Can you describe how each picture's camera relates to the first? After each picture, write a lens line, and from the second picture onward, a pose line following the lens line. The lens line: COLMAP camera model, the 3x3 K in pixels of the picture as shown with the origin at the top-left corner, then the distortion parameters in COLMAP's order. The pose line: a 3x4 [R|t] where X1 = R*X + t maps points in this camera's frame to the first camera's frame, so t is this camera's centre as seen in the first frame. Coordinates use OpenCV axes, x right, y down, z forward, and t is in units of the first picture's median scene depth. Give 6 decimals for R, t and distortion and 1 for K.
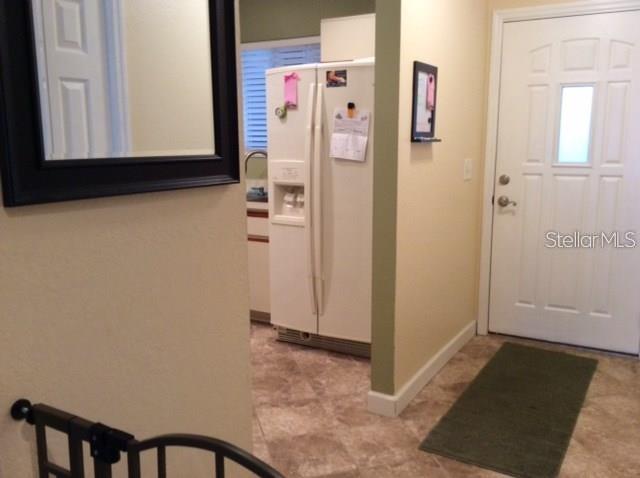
lens RADIAL K [[578.9, 0, 320.0], [0, 578.9, 239.0], [0, 0, 1]] dist [0.133368, -0.266482]
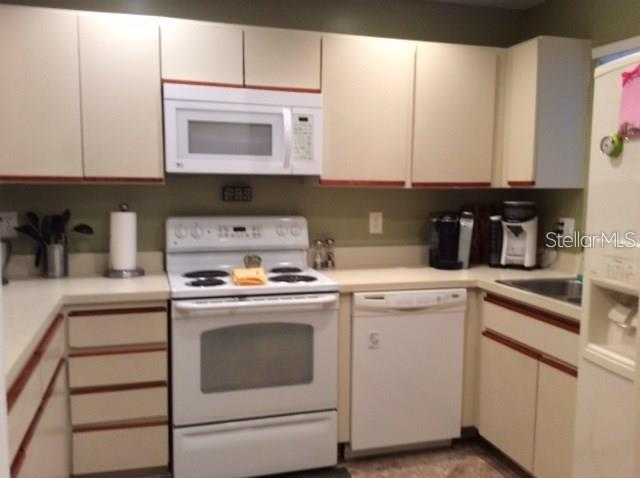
lens RADIAL K [[578.9, 0, 320.0], [0, 578.9, 239.0], [0, 0, 1]] dist [0.133368, -0.266482]
pose [[0.739897, 0.079866, -0.667963, 0.092481], [-0.134843, 0.990384, -0.030947, -0.089876], [0.659068, 0.112968, 0.743551, 0.474797]]
